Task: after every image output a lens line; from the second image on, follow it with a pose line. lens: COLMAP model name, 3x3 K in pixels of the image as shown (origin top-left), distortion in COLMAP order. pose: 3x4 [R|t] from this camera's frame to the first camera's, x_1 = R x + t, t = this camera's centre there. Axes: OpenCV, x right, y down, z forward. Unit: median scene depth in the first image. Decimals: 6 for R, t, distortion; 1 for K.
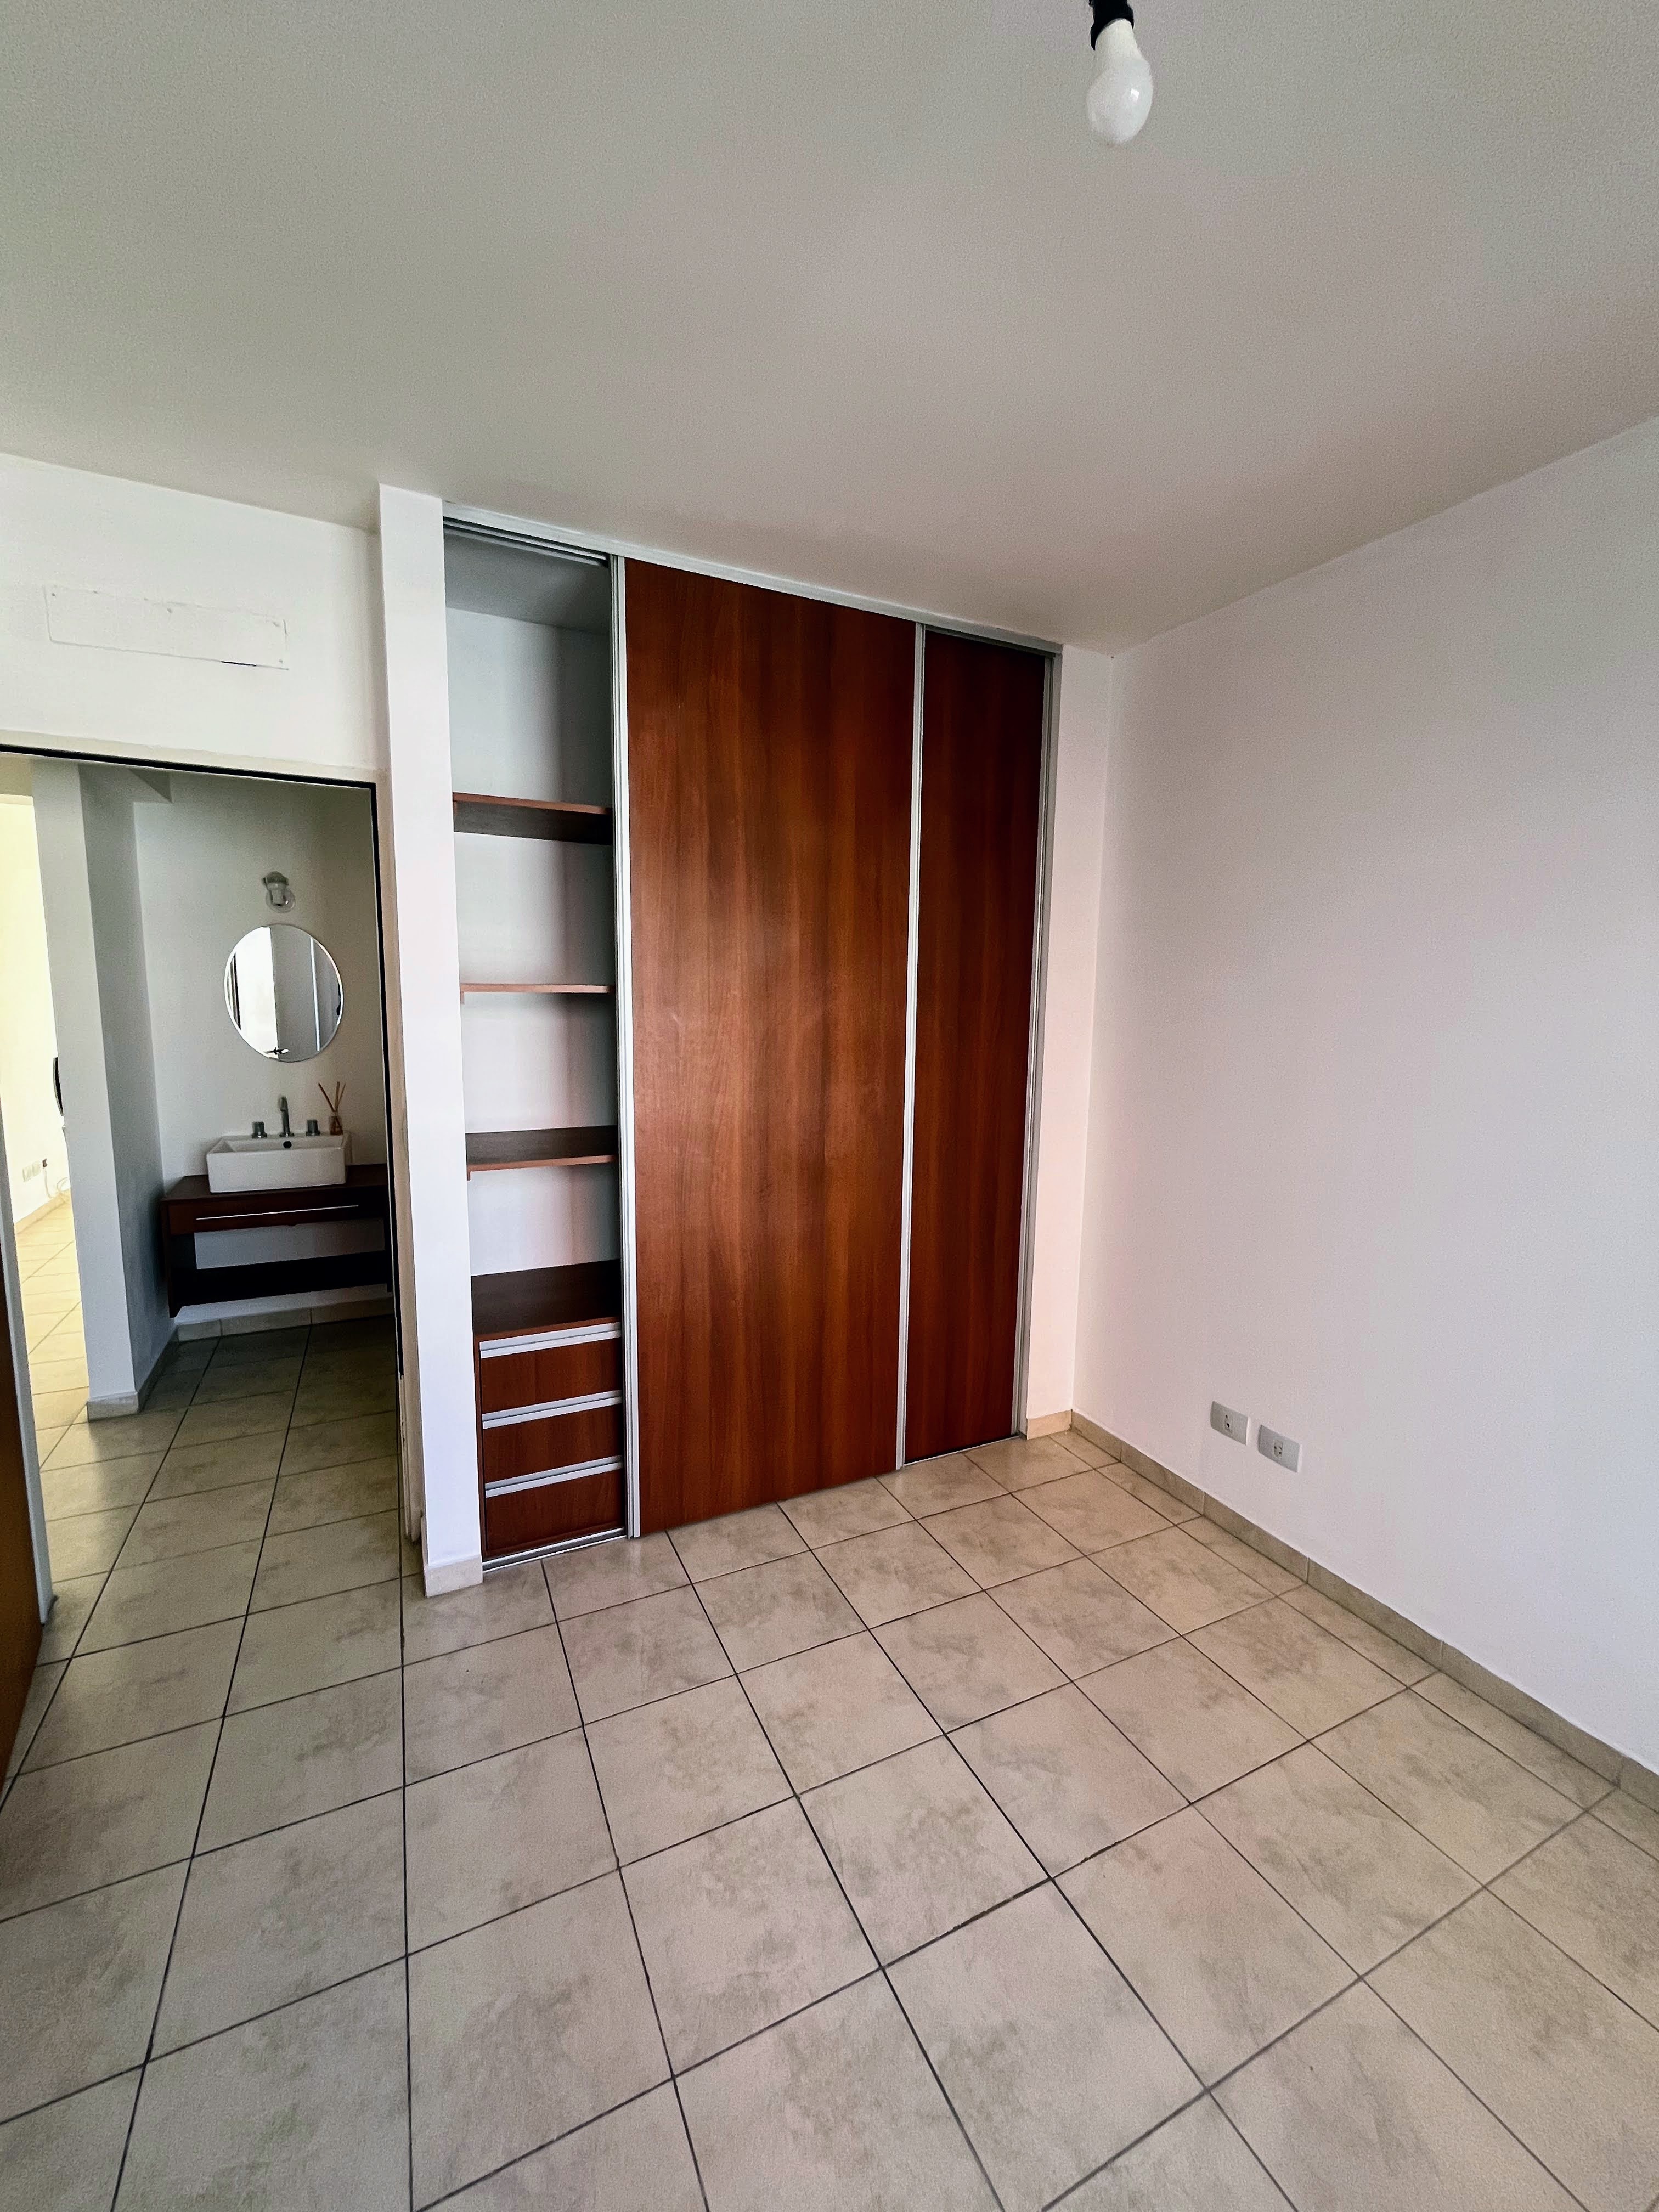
lens RADIAL K [[895.7, 0, 835.2], [0, 895.7, 1107.4], [0, 0, 1]] dist [-0.000504, -0.000230]
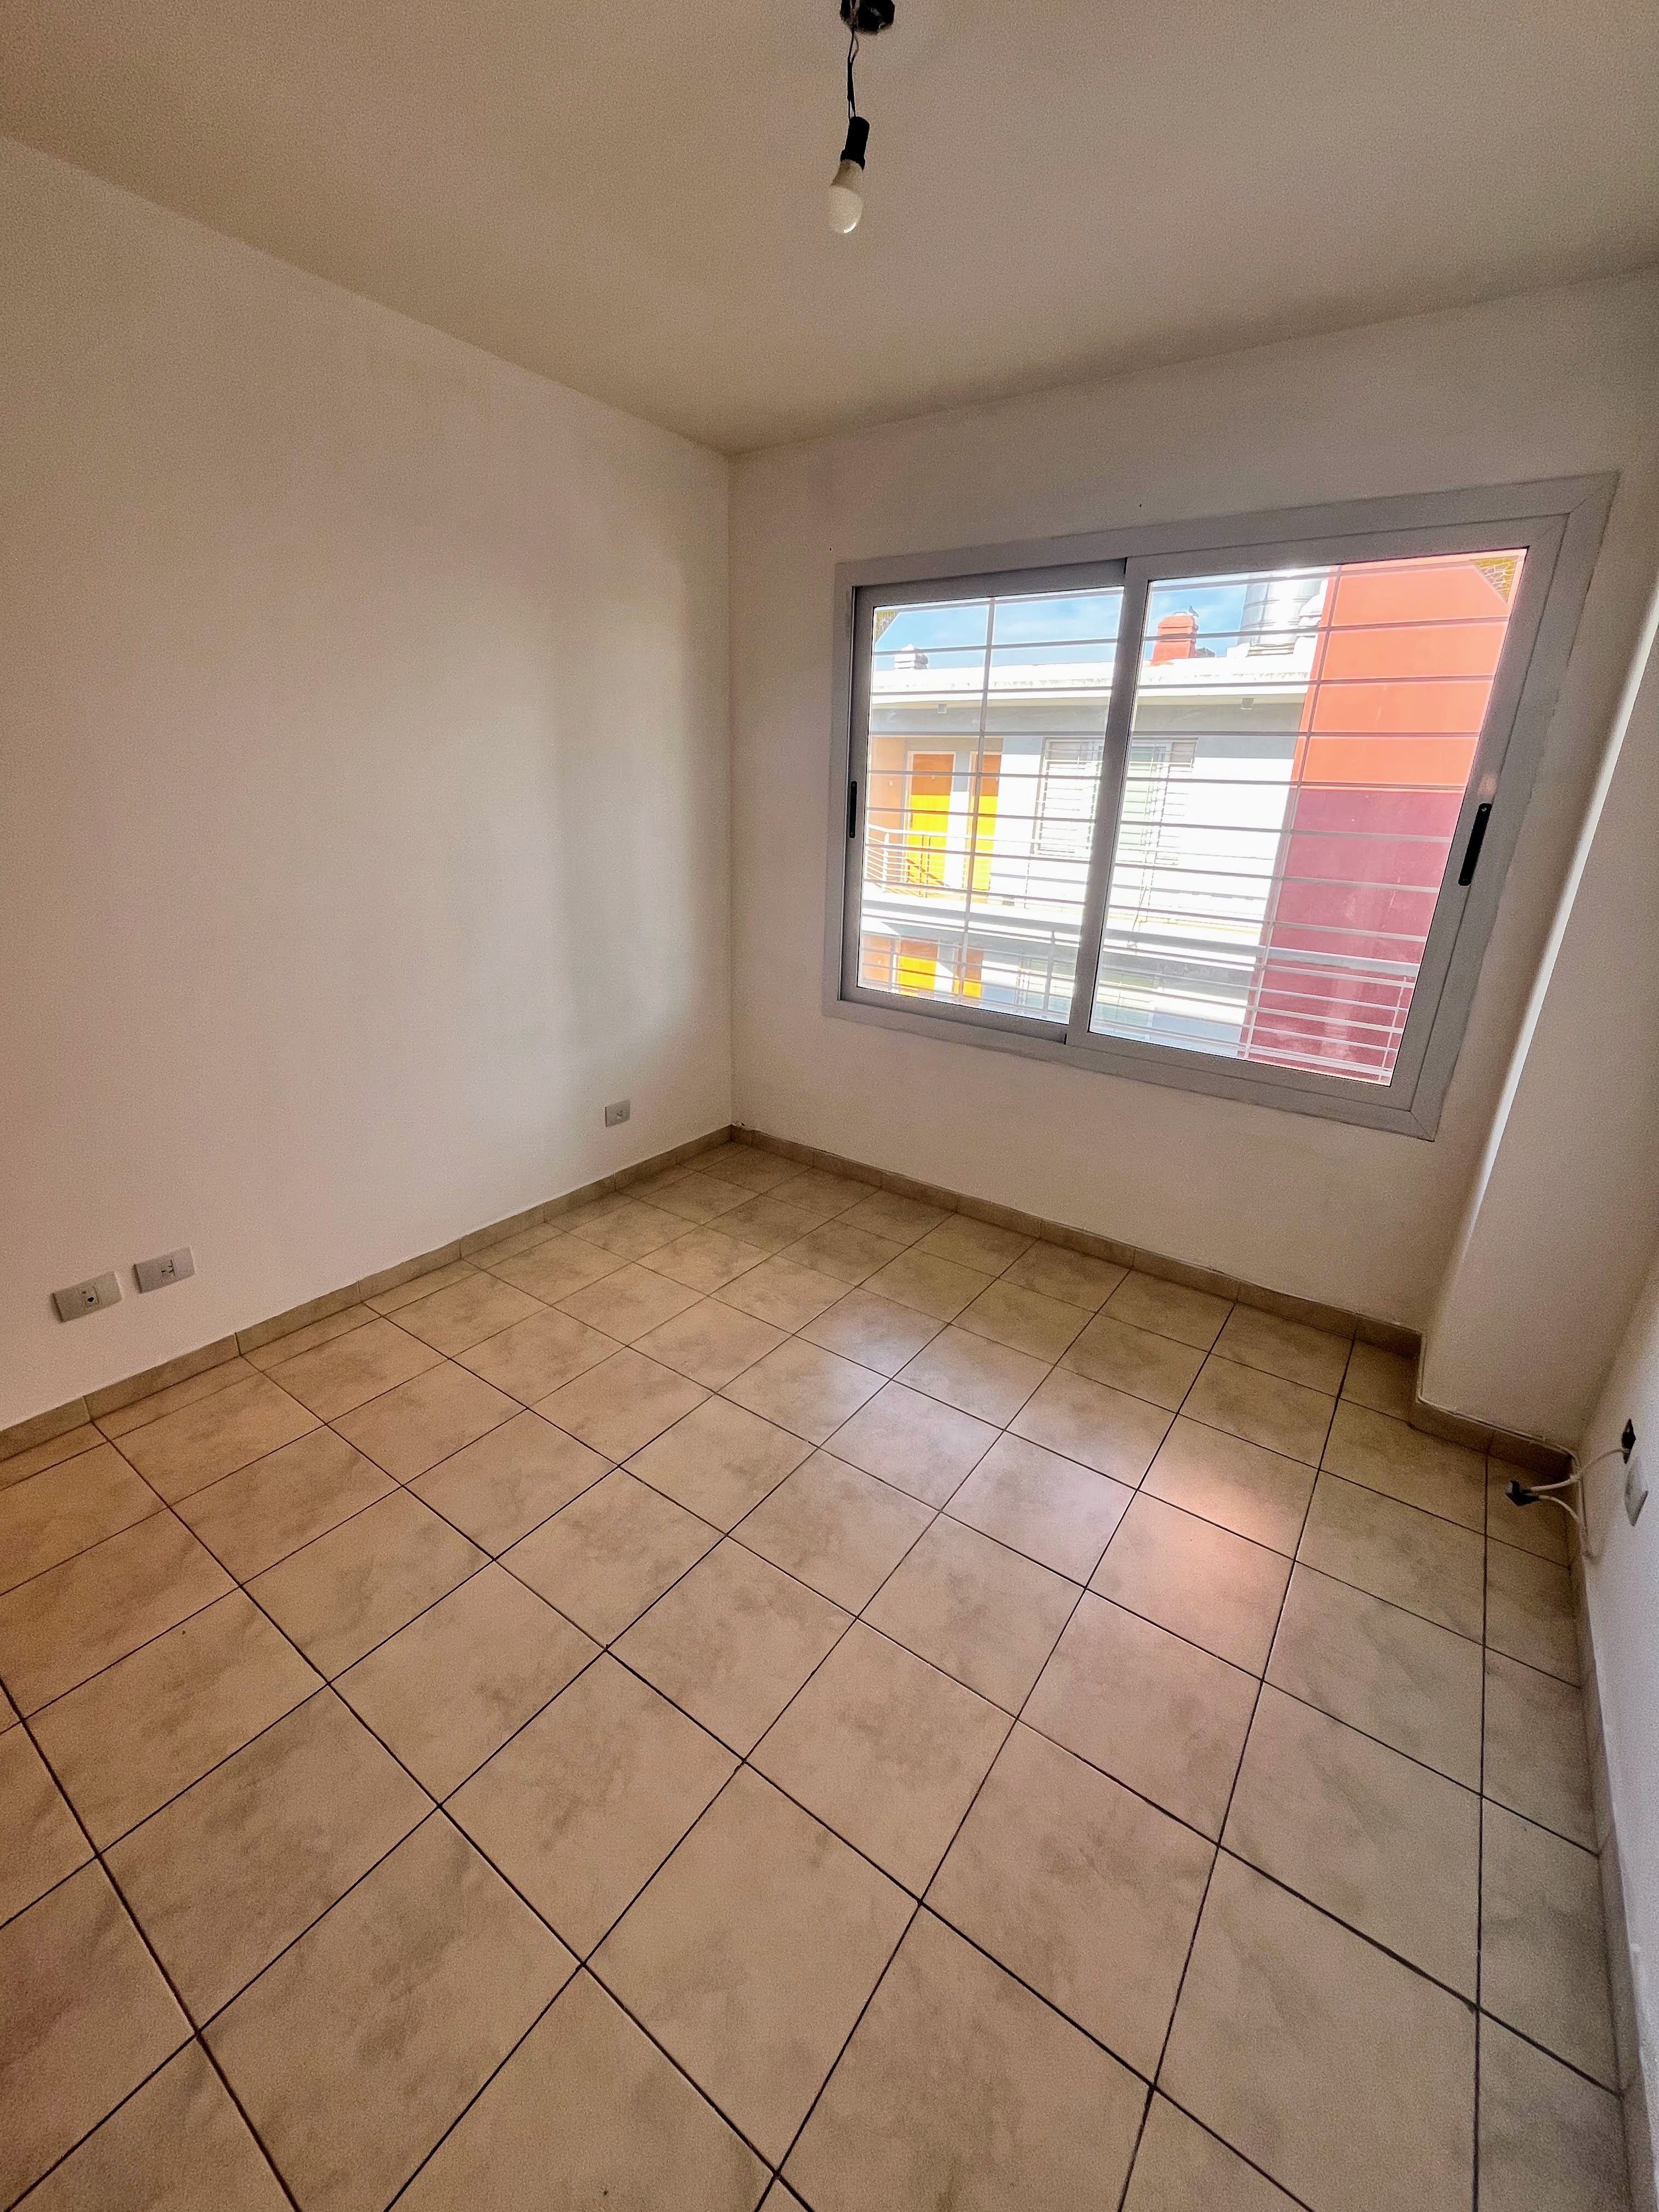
lens RADIAL K [[895.7, 0, 835.2], [0, 895.7, 1107.4], [0, 0, 1]] dist [-0.000504, -0.000230]
pose [[-0.481828, -0.327894, 0.812605, -0.661462], [0.075526, 0.908359, 0.411314, -0.124404], [-0.873005, 0.259555, -0.412908, 0.900092]]
